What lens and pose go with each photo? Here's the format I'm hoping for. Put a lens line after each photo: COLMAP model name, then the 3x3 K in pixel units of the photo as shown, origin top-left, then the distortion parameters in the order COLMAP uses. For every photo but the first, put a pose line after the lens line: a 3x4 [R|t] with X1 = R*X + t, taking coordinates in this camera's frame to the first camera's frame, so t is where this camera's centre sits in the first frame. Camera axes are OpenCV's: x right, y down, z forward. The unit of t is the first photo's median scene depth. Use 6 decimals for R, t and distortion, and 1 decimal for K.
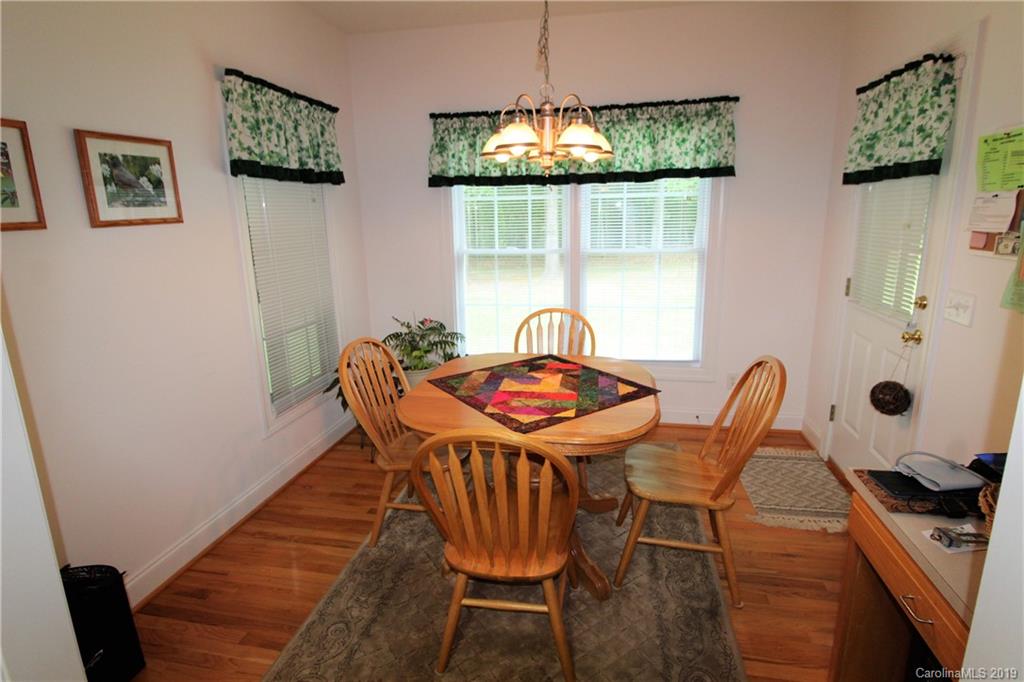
lens RADIAL K [[520.3, 0, 516.8], [0, 520.3, 329.9], [0, 0, 1]] dist [-0.001950, -0.008824]
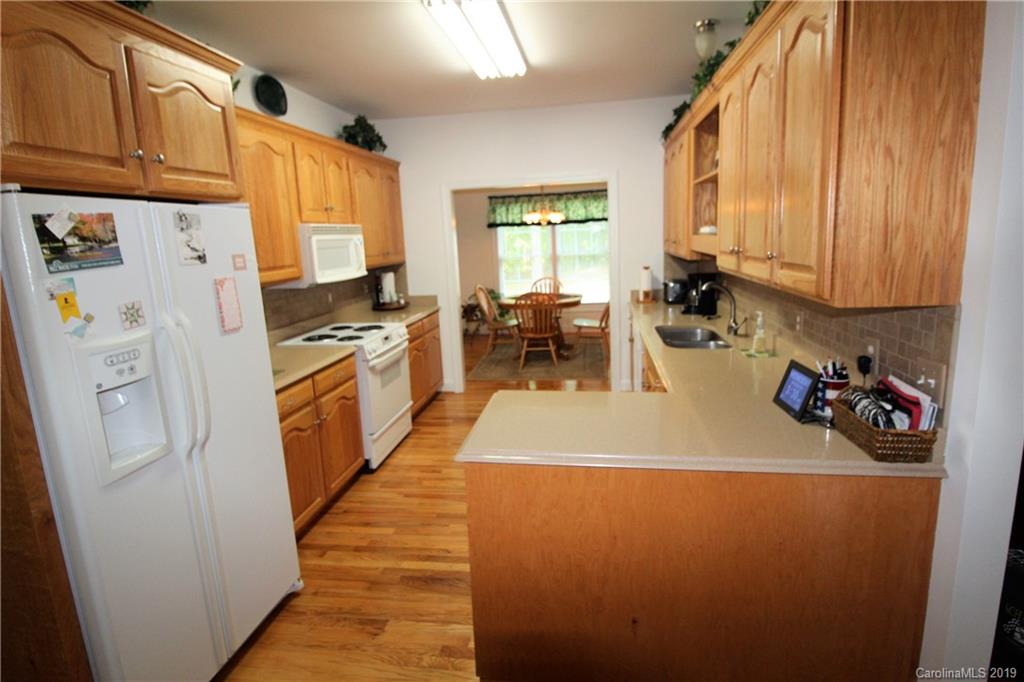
lens RADIAL K [[520.3, 0, 518.5], [0, 520.3, 324.5], [0, 0, 1]] dist [-0.001950, -0.008824]
pose [[0.998957, -0.034501, 0.029912, -0.167385], [0.036014, 0.998016, -0.051636, 0.362665], [-0.028071, 0.052659, 0.998218, -1.703730]]
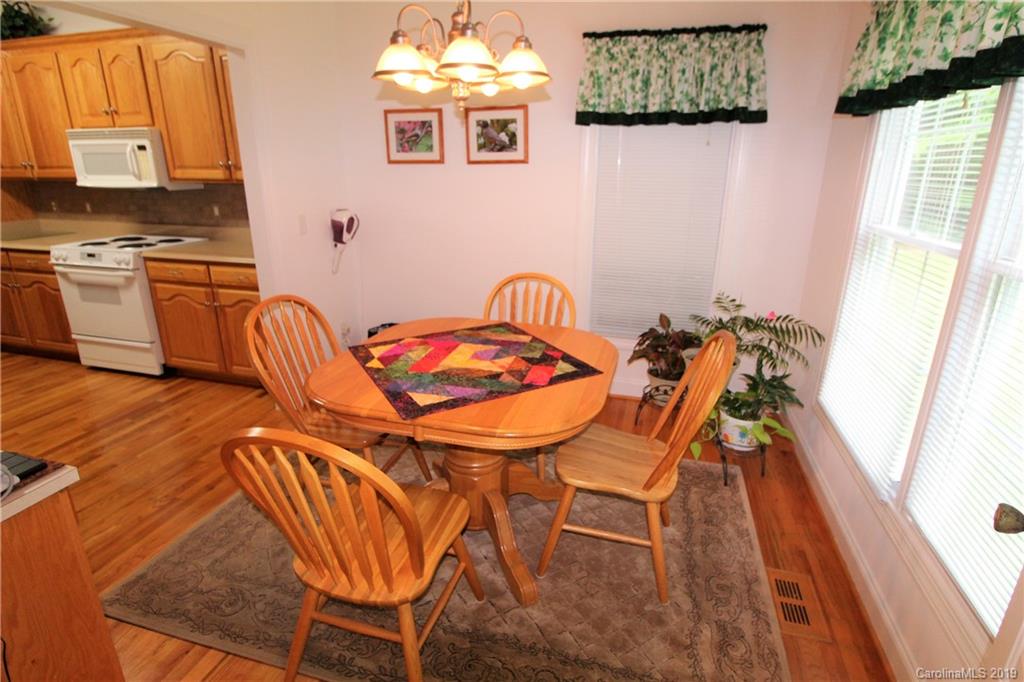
lens RADIAL K [[520.3, 0, 518.0], [0, 520.3, 327.2], [0, 0, 1]] dist [-0.001950, -0.008824]
pose [[-0.092761, 0.307304, -0.947080, 0.771894], [-0.226722, 0.919675, 0.320618, -0.219469], [0.969532, 0.244465, -0.015637, 0.992588]]
